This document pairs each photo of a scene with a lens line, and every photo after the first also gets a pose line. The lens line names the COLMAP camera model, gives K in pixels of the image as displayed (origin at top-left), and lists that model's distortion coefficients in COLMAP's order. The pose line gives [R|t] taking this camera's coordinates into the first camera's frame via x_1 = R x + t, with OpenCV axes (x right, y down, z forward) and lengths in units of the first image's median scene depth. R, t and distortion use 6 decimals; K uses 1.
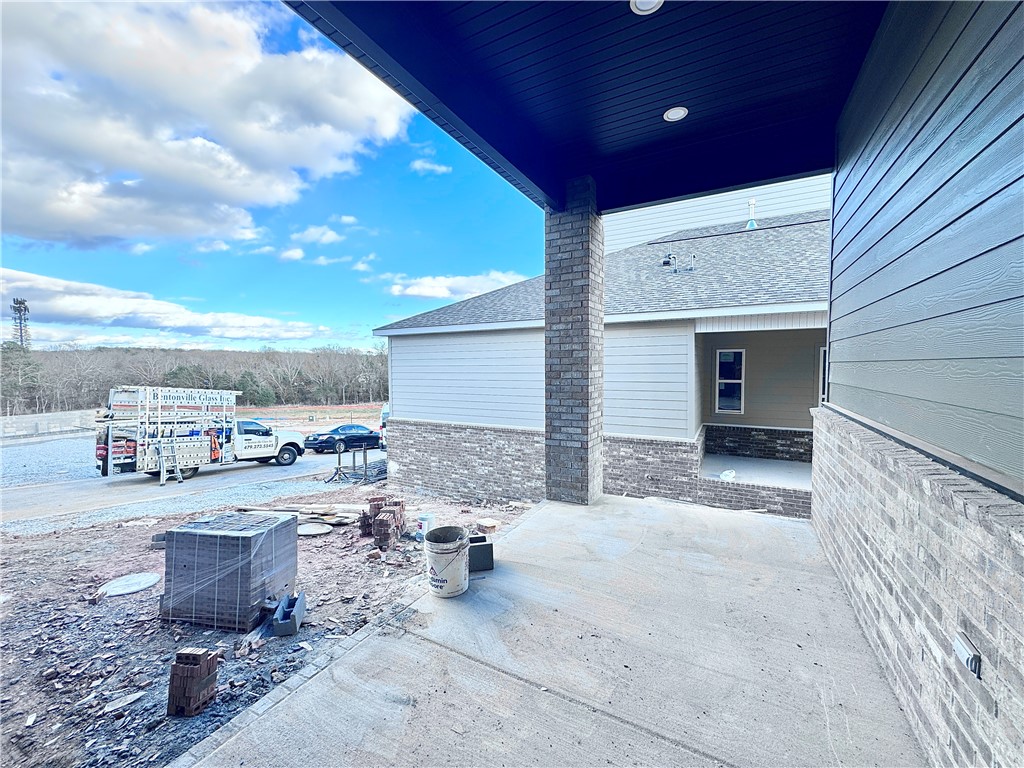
lens RADIAL K [[407.1, 0, 512.0], [0, 407.1, 384.0], [0, 0, 1]] dist [-0.001579, -0.000001]
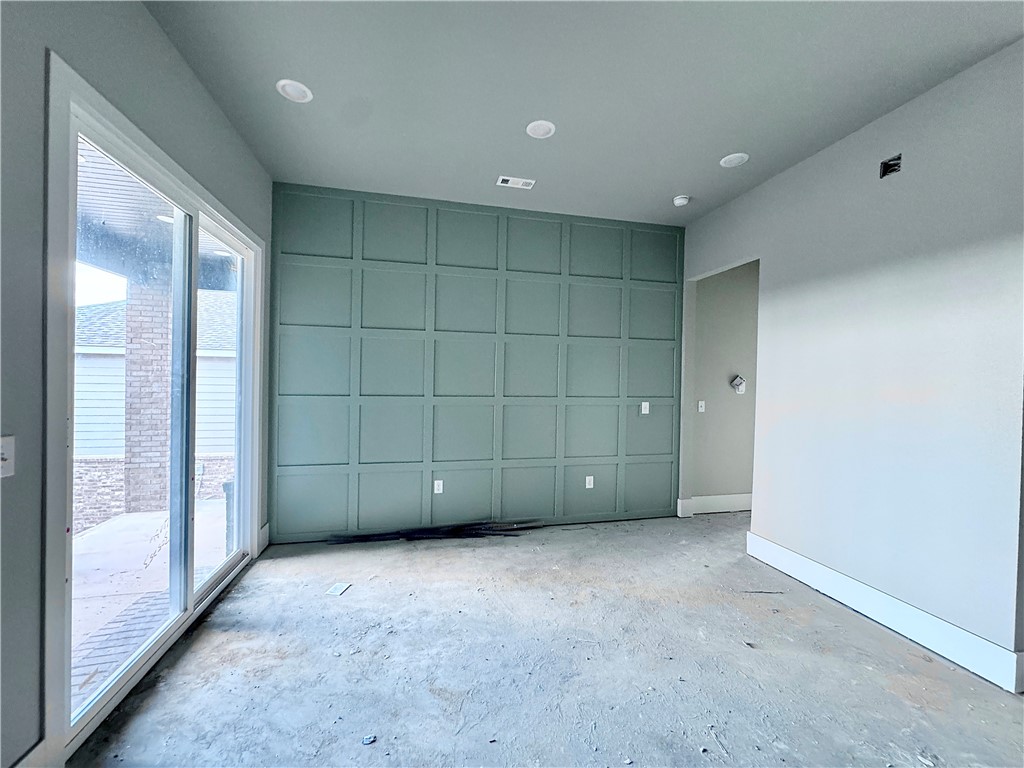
lens RADIAL K [[407.1, 0, 512.0], [0, 407.1, 384.0], [0, 0, 1]] dist [-0.001579, -0.000001]
pose [[0.748752, 0.013537, 0.662712, 0.144371], [0.007283, 0.999563, -0.028646, -0.062366], [-0.662810, 0.026276, 0.748327, -0.713230]]
